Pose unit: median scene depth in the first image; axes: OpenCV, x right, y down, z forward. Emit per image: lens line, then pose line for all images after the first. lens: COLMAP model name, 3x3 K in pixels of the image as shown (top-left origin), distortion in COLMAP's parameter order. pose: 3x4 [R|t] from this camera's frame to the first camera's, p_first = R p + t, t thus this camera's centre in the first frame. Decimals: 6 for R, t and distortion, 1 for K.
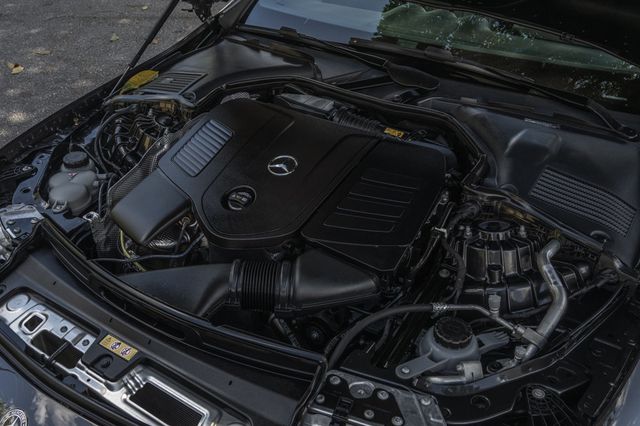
lens RADIAL K [[434.4, 0, 316.8], [0, 434.4, 211.4], [0, 0, 1]] dist [-0.032811, 0.000775]
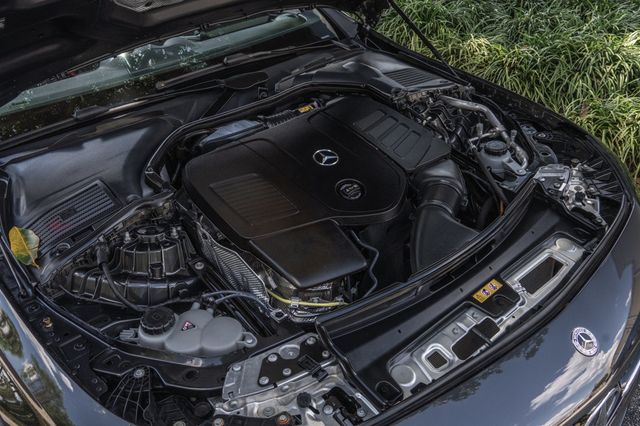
lens RADIAL K [[434.4, 0, 316.8], [0, 434.4, 211.4], [0, 0, 1]] dist [-0.032811, 0.000775]
pose [[0.443410, -0.610059, 0.656671, -0.885948], [0.656269, 0.719971, 0.225728, -0.268478], [-0.610491, 0.330863, 0.719604, 0.267384]]
